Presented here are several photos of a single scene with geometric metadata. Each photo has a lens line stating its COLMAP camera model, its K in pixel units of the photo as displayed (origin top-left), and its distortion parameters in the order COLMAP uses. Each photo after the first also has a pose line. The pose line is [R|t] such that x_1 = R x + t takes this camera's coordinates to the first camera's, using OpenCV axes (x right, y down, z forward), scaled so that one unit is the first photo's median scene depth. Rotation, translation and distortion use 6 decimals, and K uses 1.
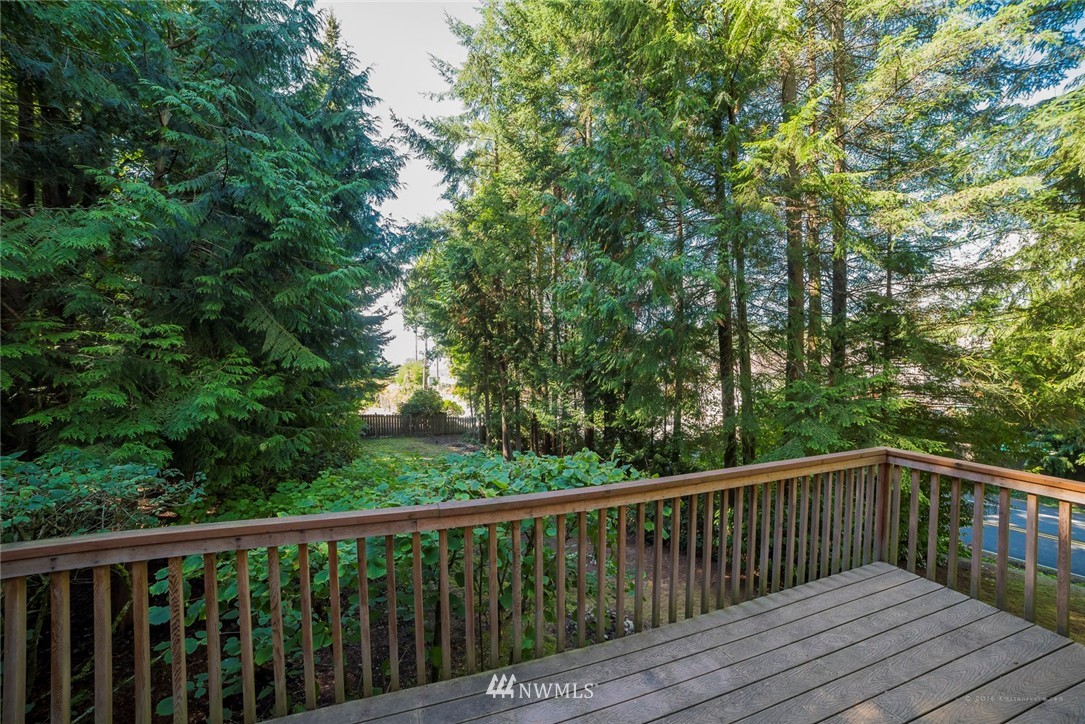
lens RADIAL K [[432.0, 0, 539.6], [0, 432.0, 362.5], [0, 0, 1]] dist [-0.094482, 0.029746]
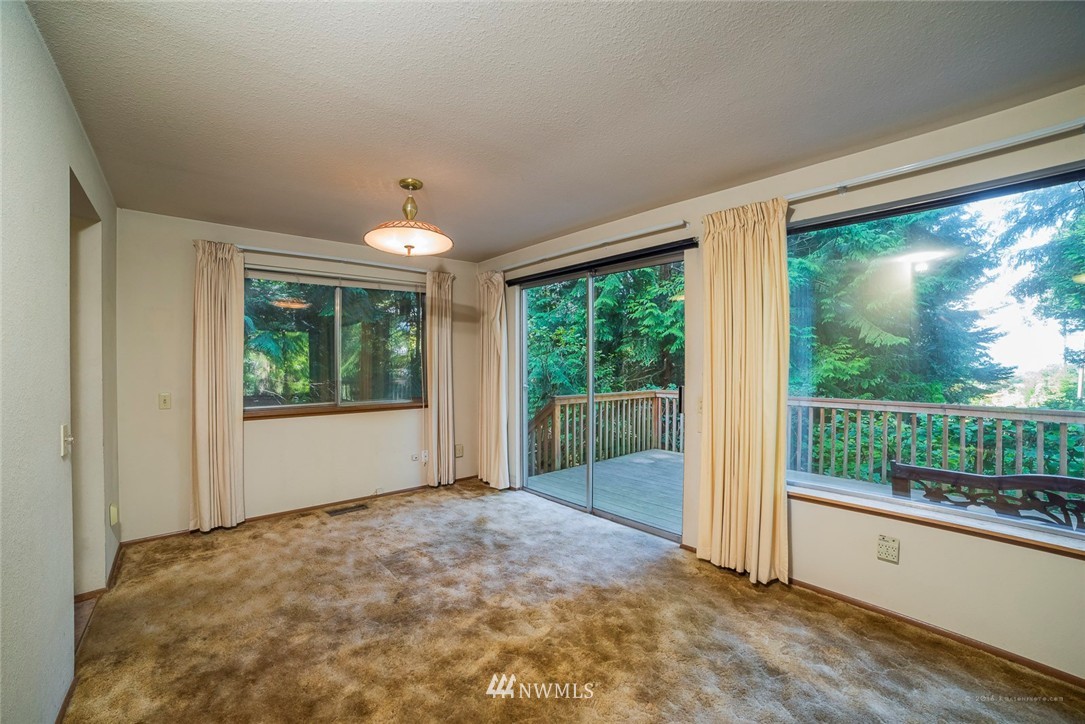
lens RADIAL K [[432.0, 0, 539.6], [0, 432.0, 362.5], [0, 0, 1]] dist [-0.094482, 0.029746]
pose [[0.355255, 0.002188, -0.934767, 0.092248], [-0.014247, 0.999894, -0.003074, 0.019333], [0.934661, 0.014410, 0.355248, -0.171027]]
